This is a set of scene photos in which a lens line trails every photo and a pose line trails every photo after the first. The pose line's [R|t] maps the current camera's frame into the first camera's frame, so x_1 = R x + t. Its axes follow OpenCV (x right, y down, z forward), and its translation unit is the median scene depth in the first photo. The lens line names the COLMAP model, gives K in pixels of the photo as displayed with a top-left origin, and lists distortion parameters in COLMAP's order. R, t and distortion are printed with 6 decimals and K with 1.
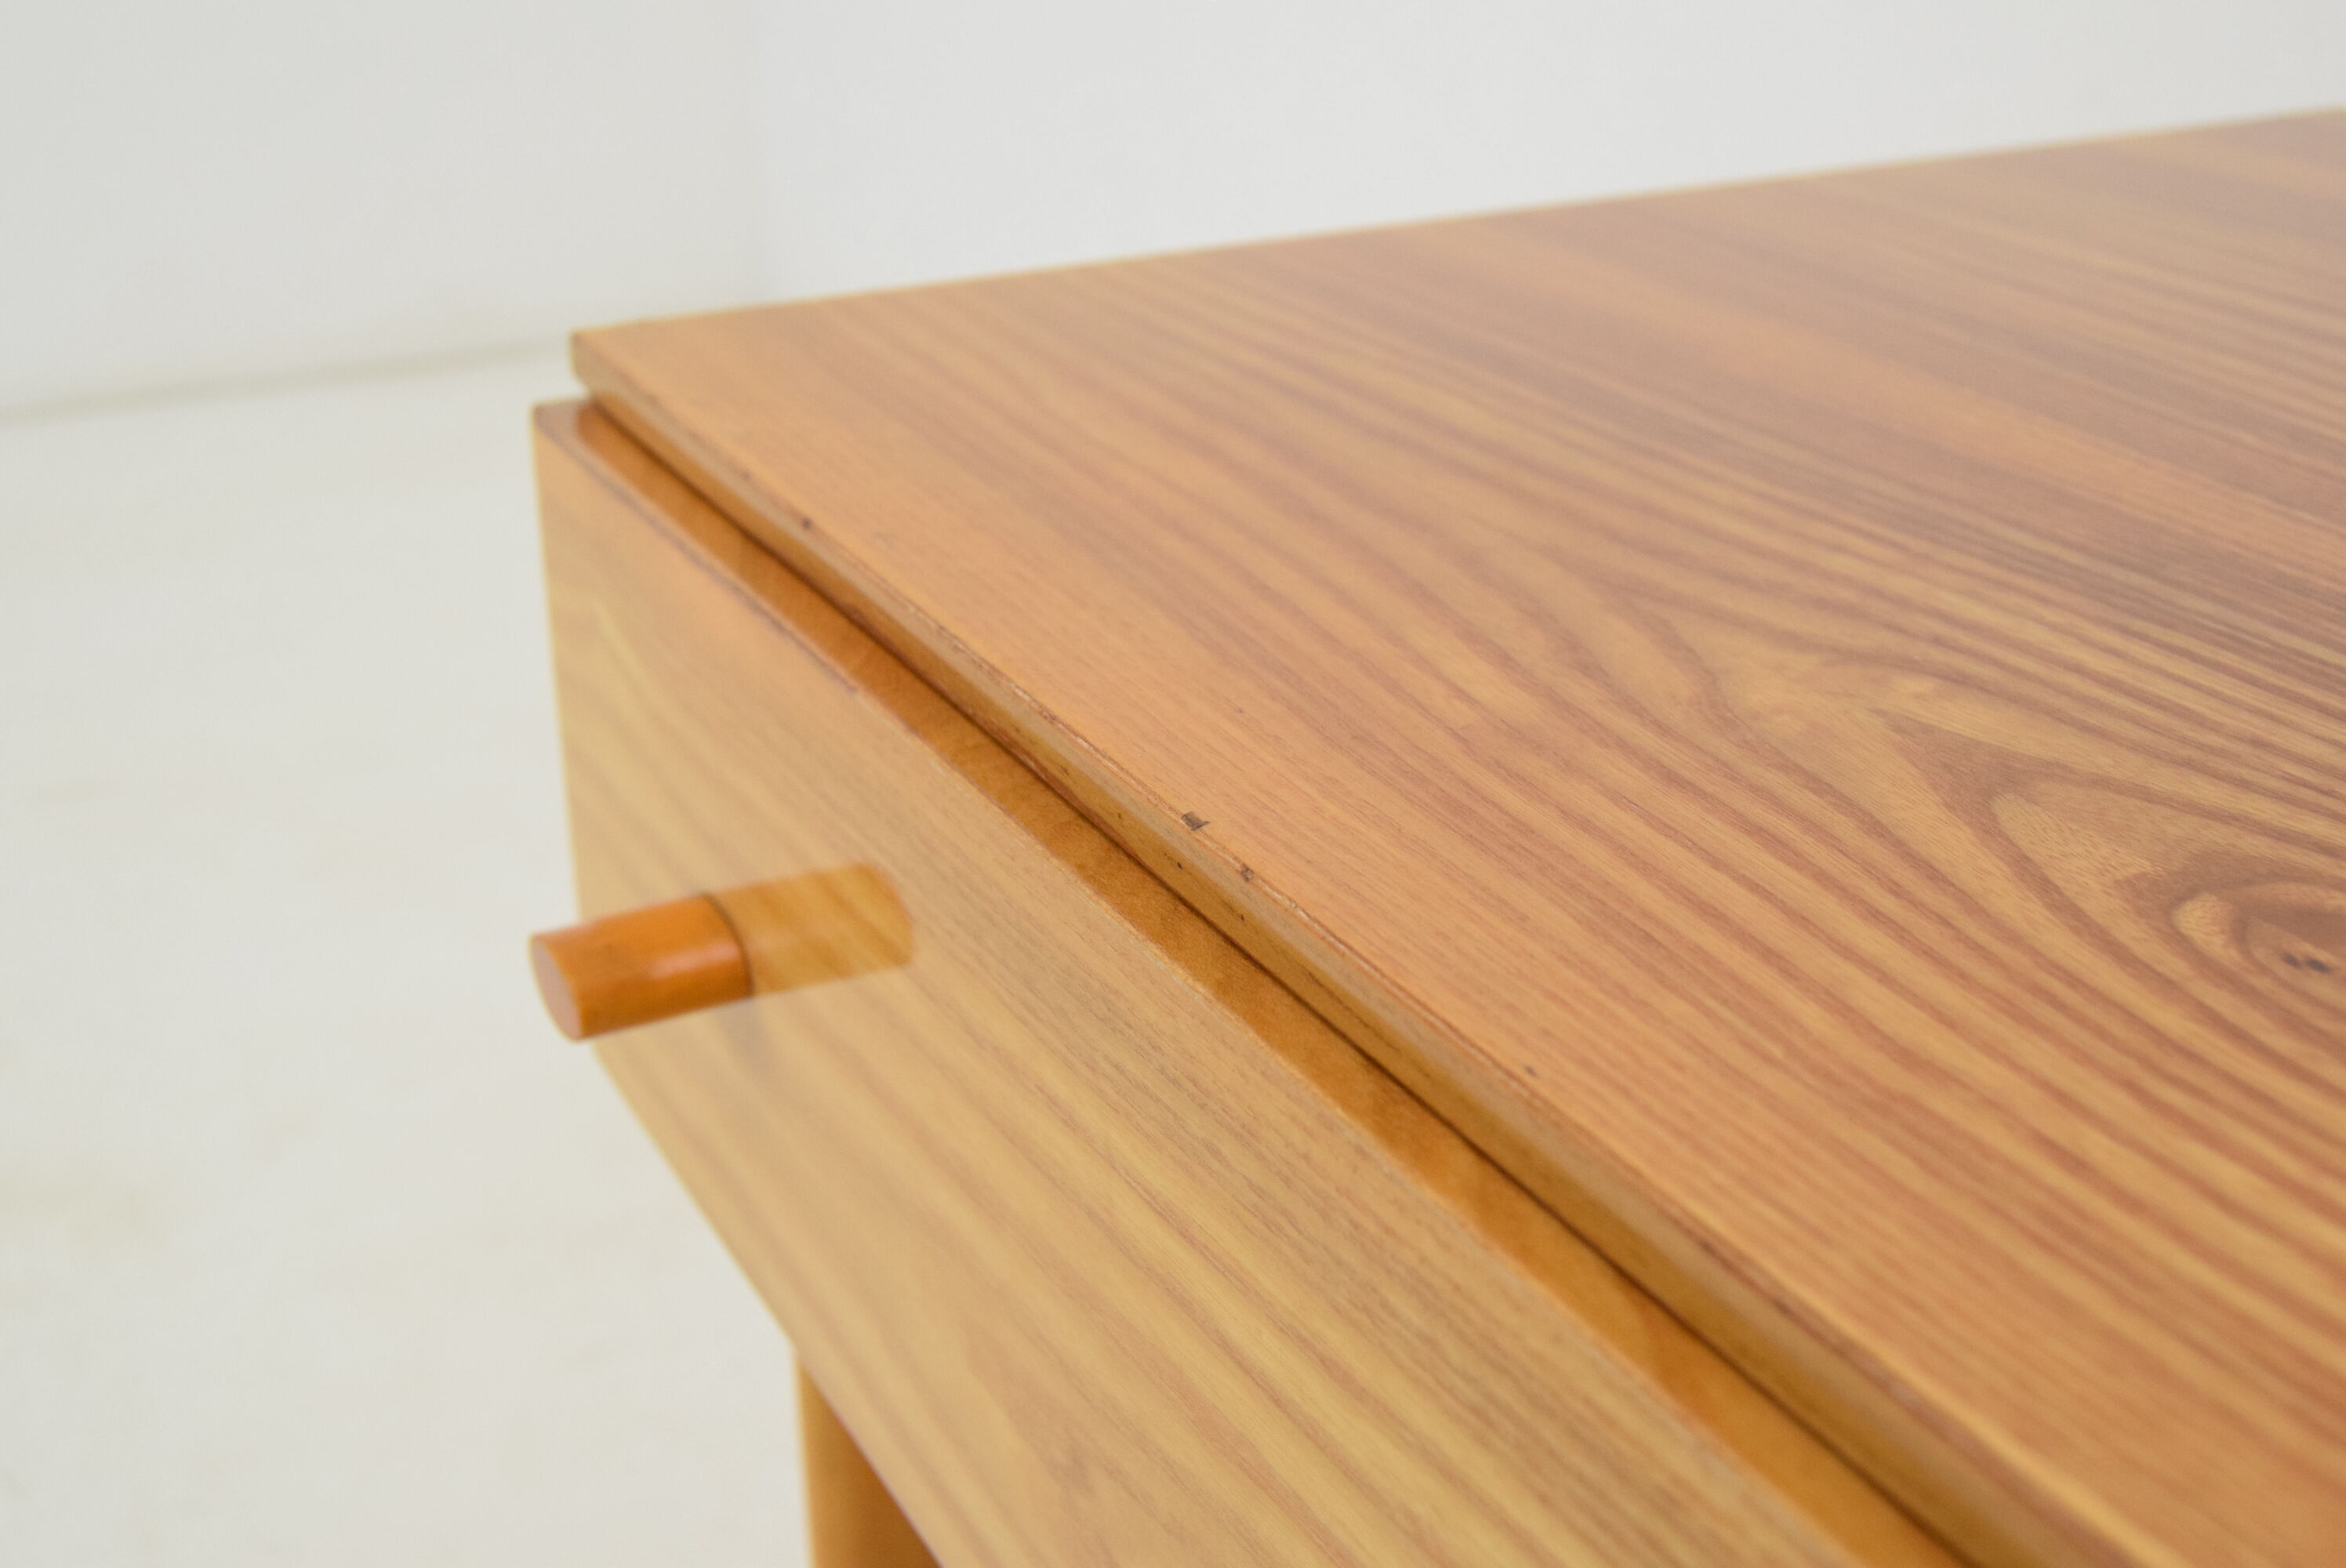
lens RADIAL K [[2765.4, 0, 1173.0], [0, 2765.4, 784.0], [0, 0, 1]] dist [-0.030105, -0.018225]
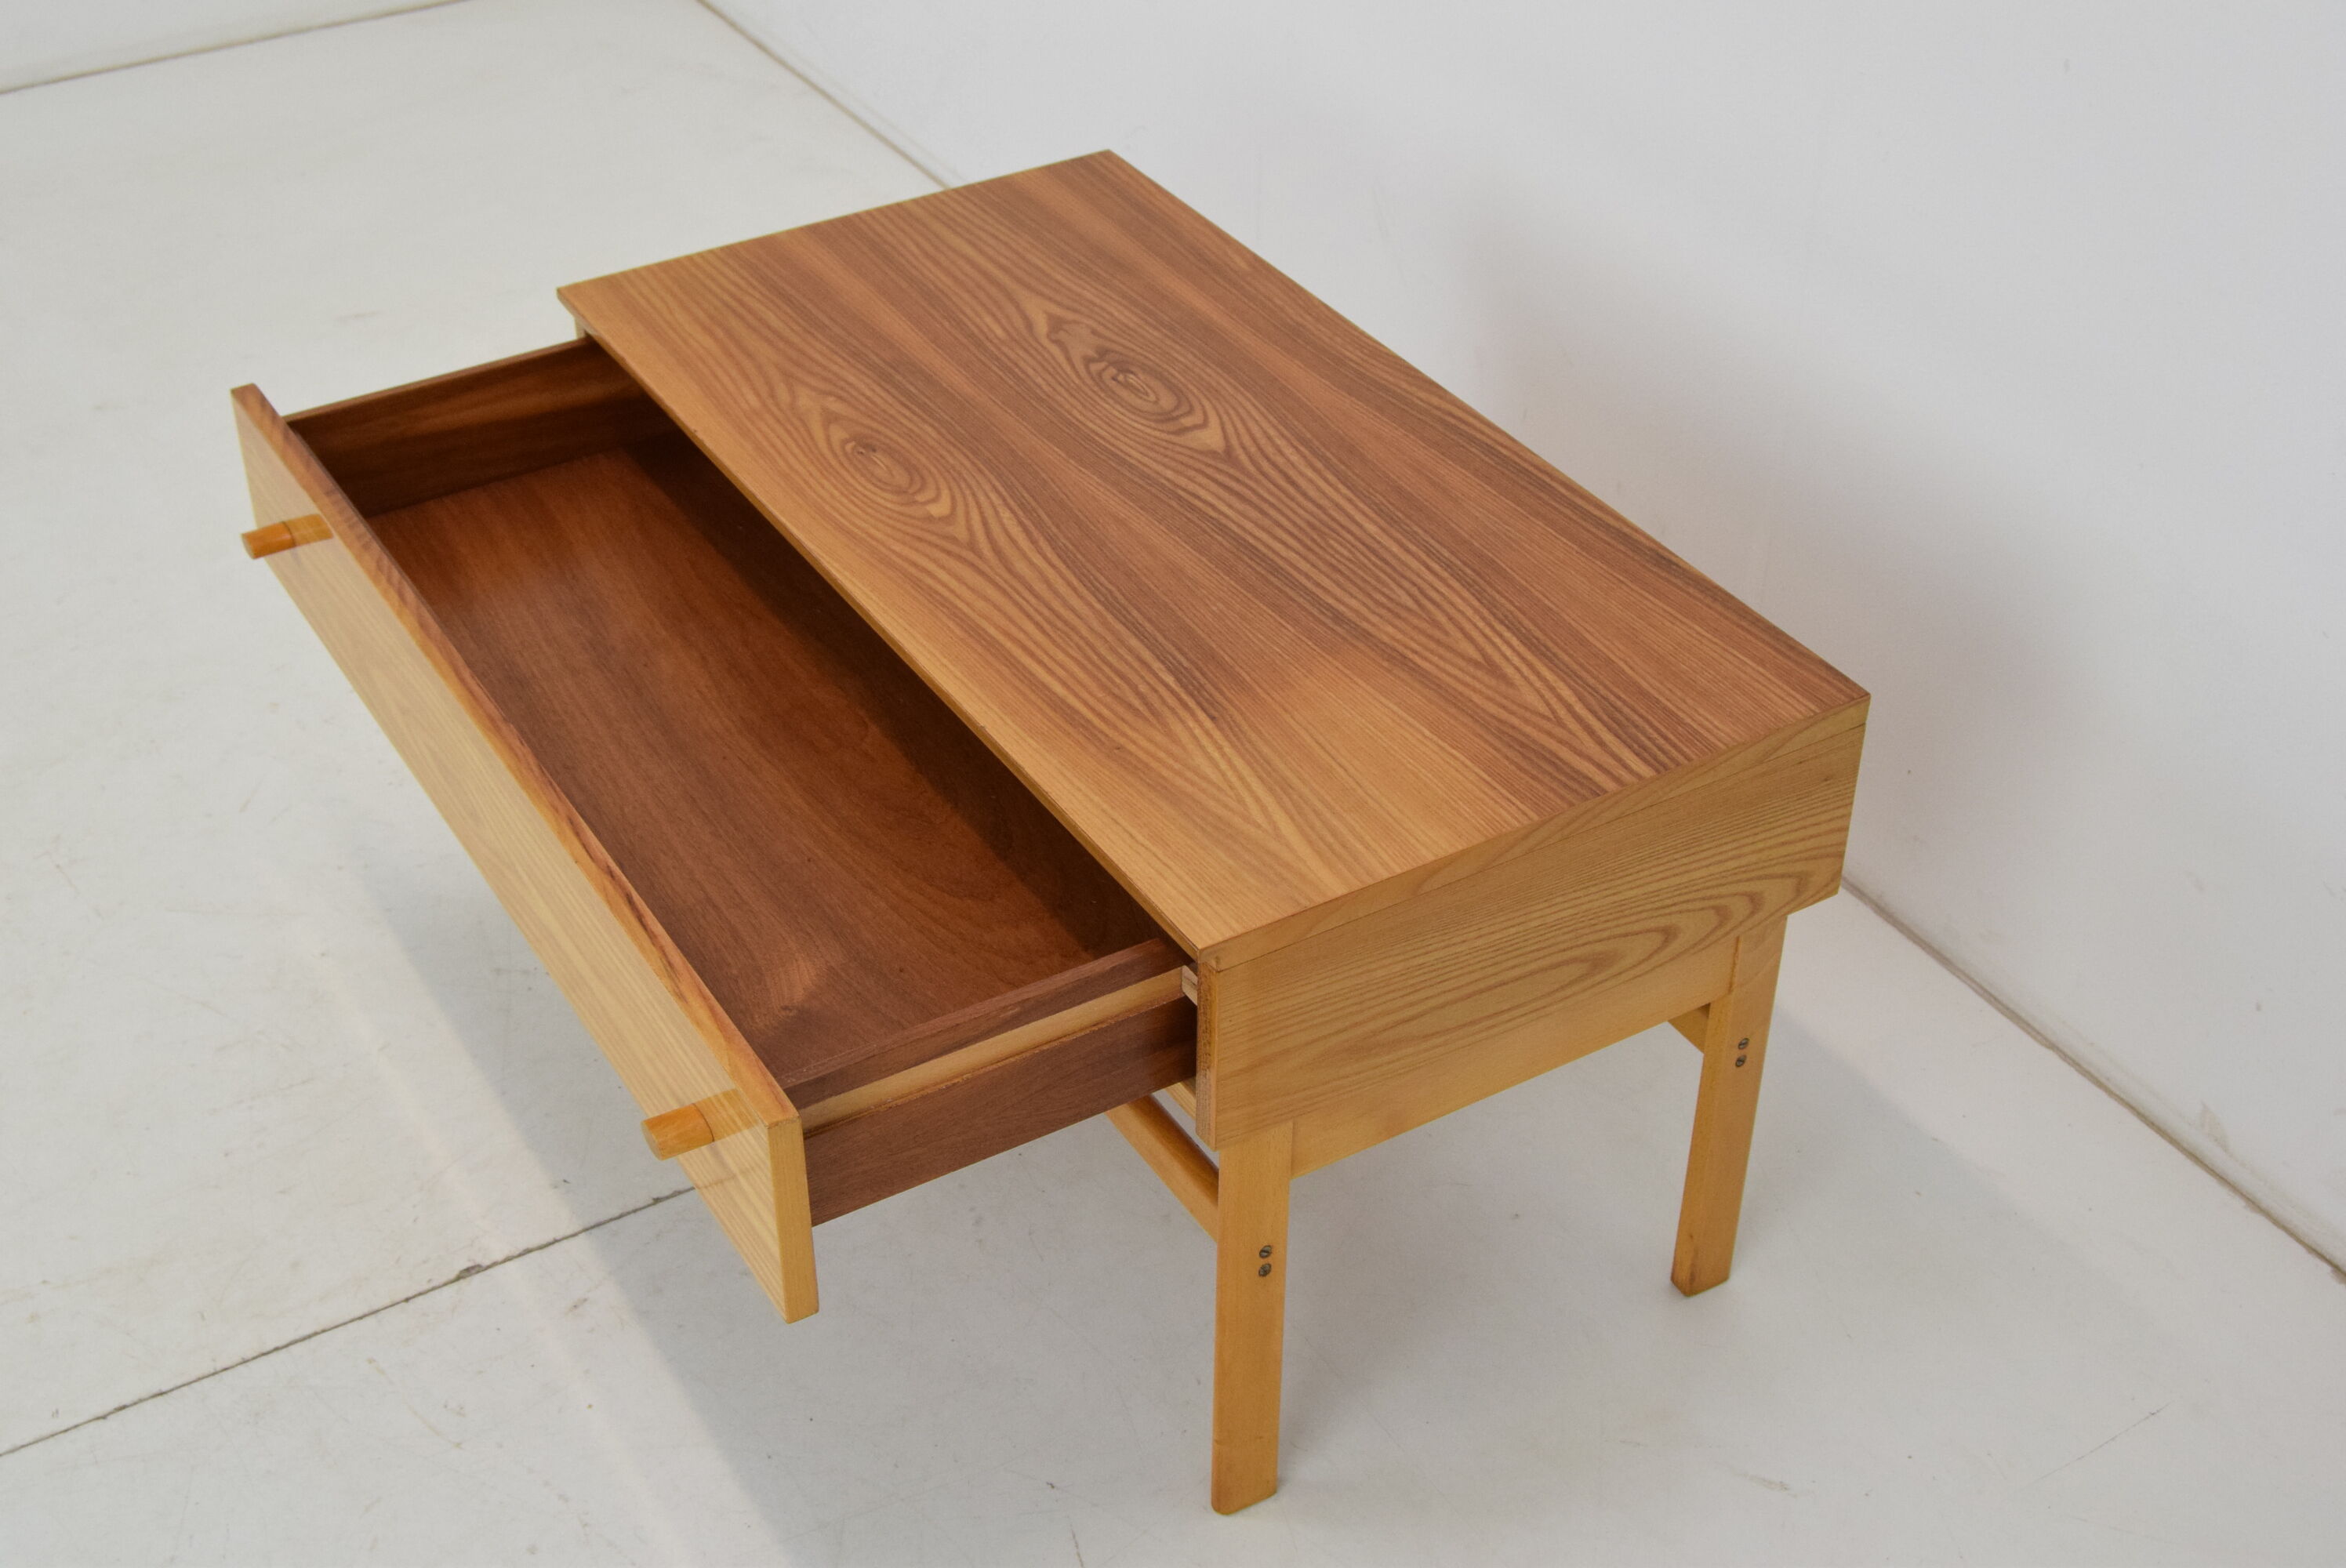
lens RADIAL K [[3056.1, 0, 1173.0], [0, 3056.1, 784.0], [0, 0, 1]] dist [-0.047645, -0.018688]
pose [[0.997661, -0.028141, 0.062300, 0.521529], [0.014566, 0.977921, 0.208468, -0.515918], [-0.066791, -0.207073, 0.976043, -4.870564]]
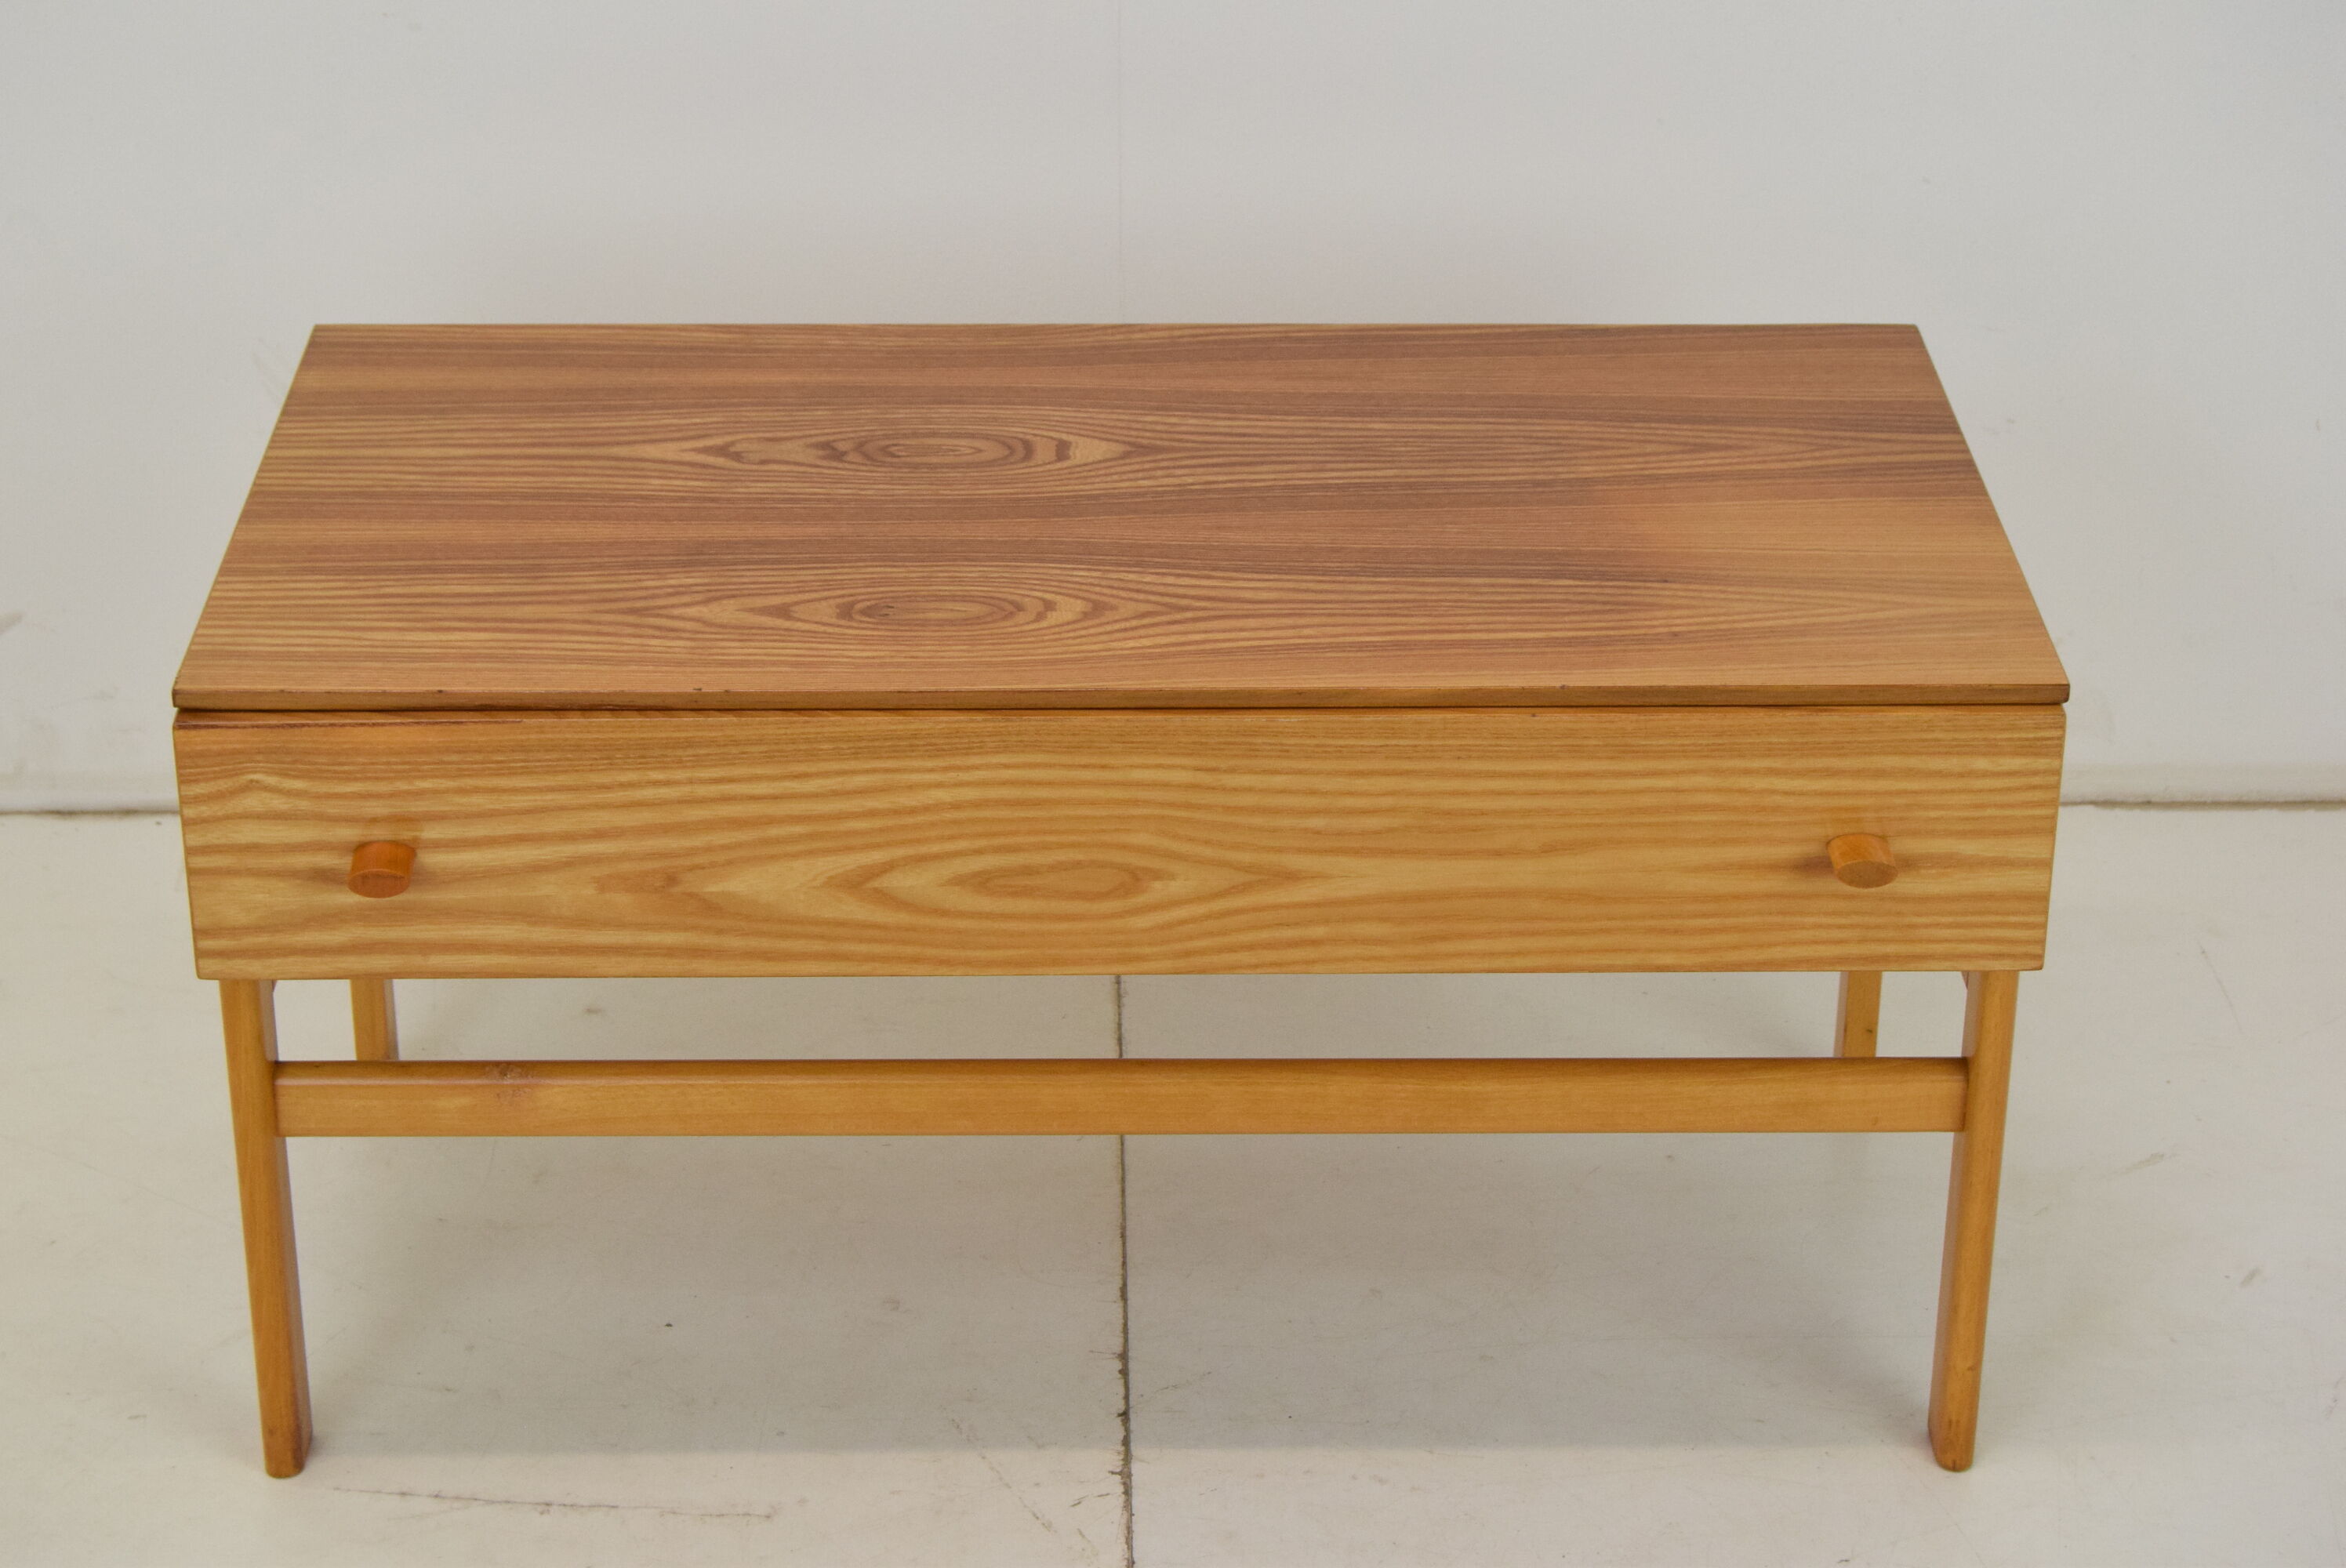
lens RADIAL K [[4997.2, 0, 1173.0], [0, 4997.2, 784.0], [0, 0, 1]] dist [0.001906, 0.078234]
pose [[0.446437, -0.392728, 0.804026, -5.007169], [0.354319, 0.902682, 0.244180, -1.250099], [-0.821676, 0.175871, 0.542142, -3.159544]]
